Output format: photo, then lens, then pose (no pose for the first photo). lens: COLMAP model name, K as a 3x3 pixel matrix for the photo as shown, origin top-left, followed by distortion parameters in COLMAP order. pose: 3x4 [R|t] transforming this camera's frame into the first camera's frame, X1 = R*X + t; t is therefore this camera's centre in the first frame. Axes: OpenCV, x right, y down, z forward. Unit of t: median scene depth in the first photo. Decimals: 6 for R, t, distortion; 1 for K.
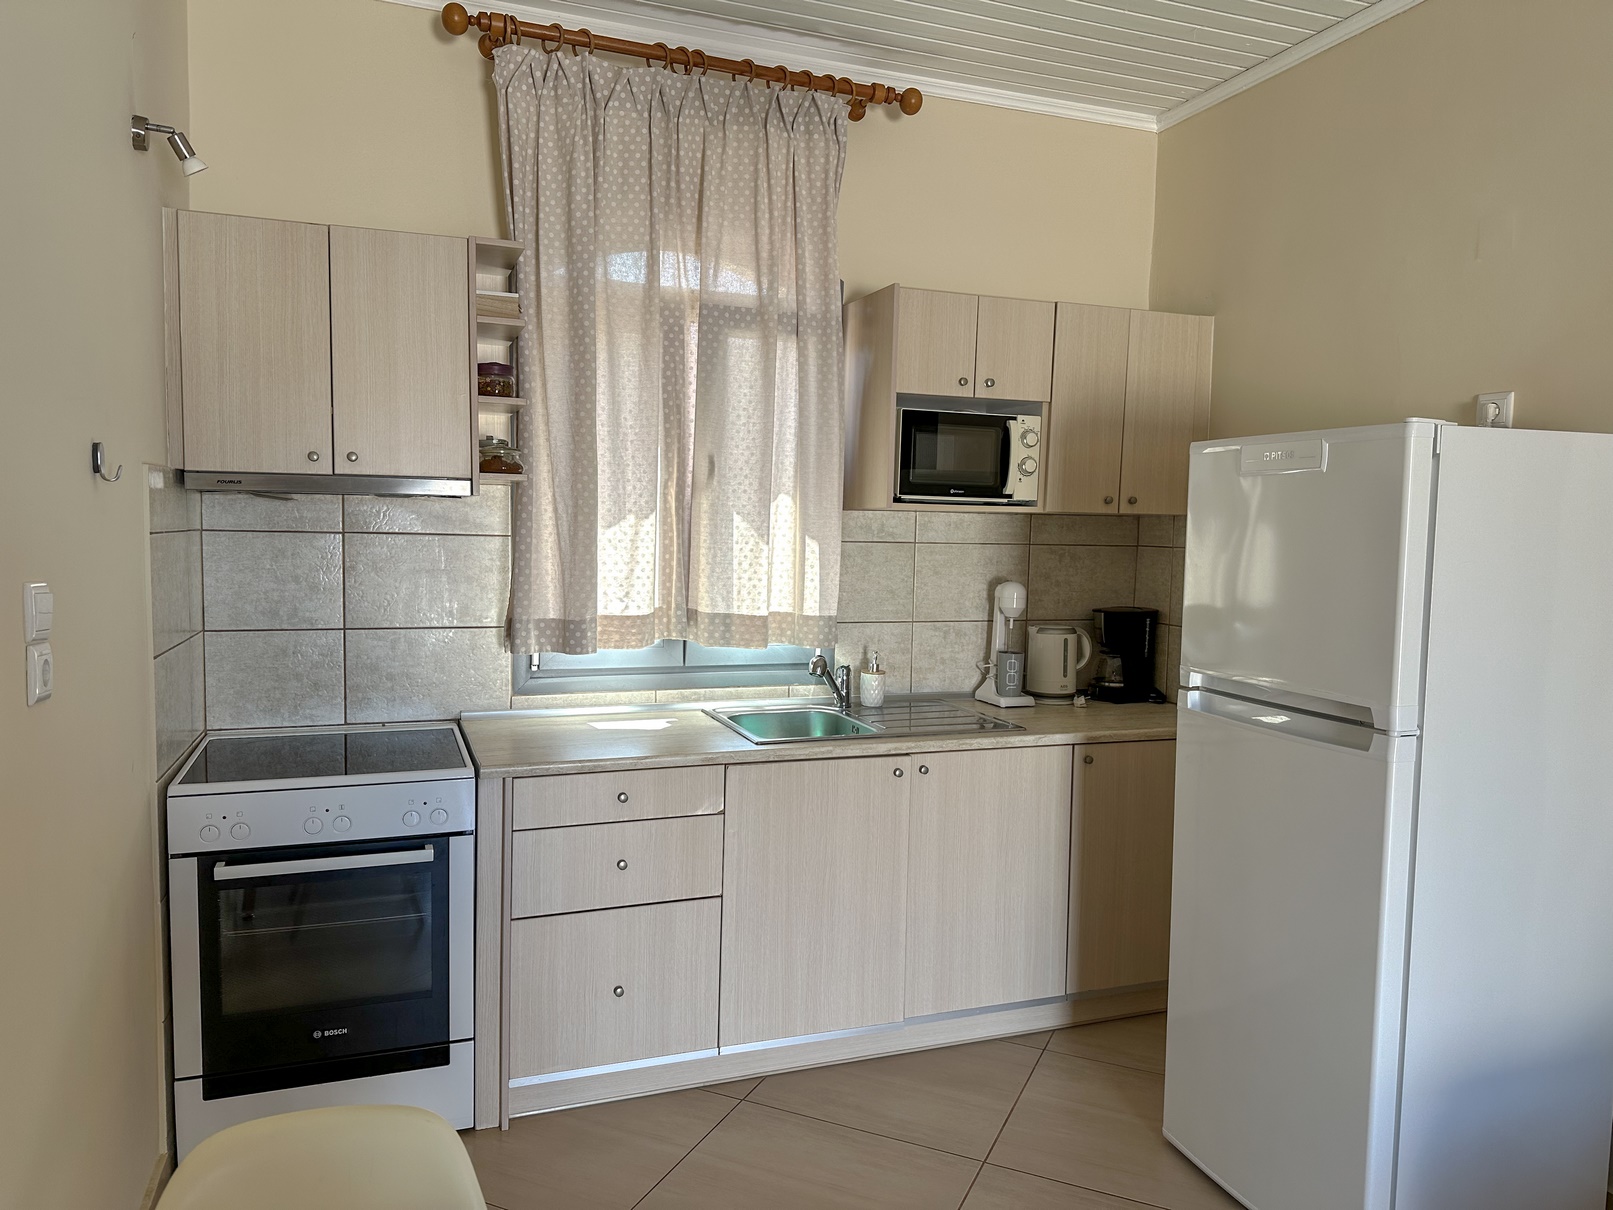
lens RADIAL K [[1117.7, 0, 806.5], [0, 1117.7, 605.0], [0, 0, 1]] dist [0.103946, -0.110599]
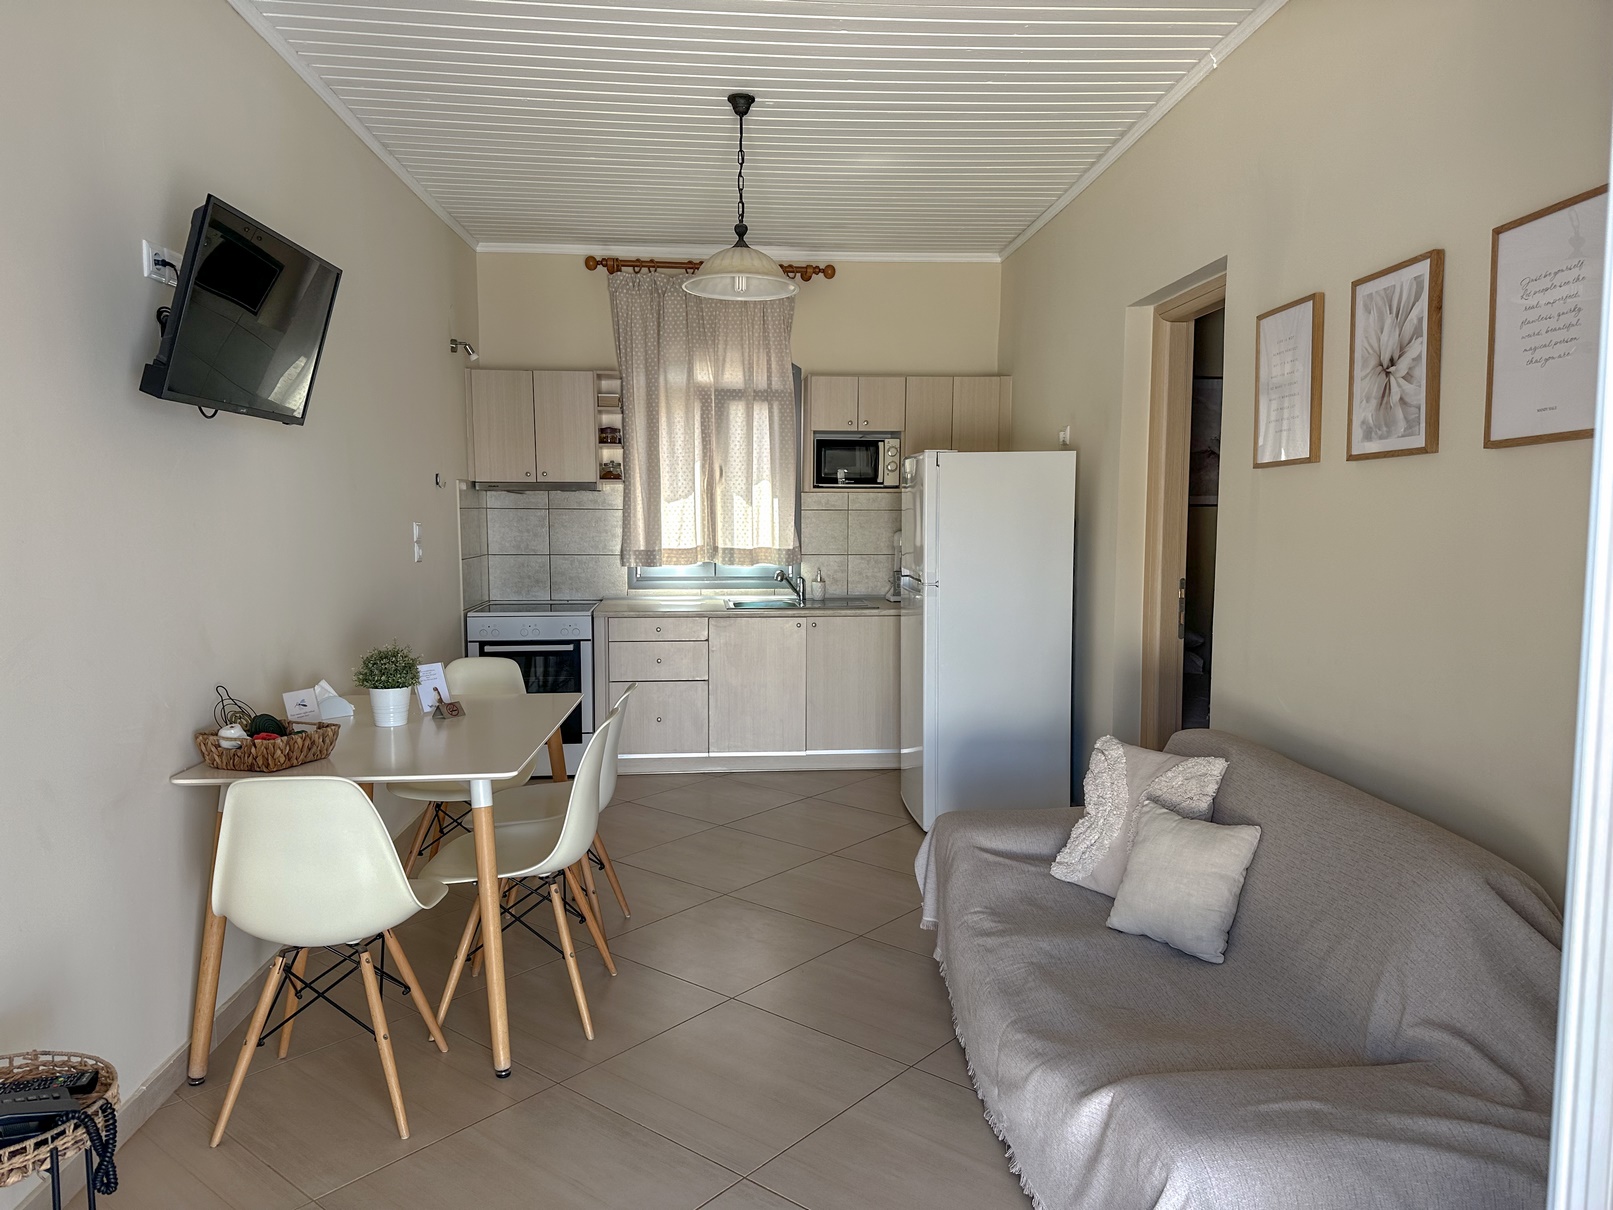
lens RADIAL K [[1145.8, 0, 806.5], [0, 1145.8, 605.0], [0, 0, 1]] dist [0.179310, 0.000205]
pose [[0.961024, 0.004926, -0.276422, 0.613903], [-0.001793, 0.999931, 0.011586, 0.084677], [0.276461, -0.010639, 0.960966, -0.886318]]
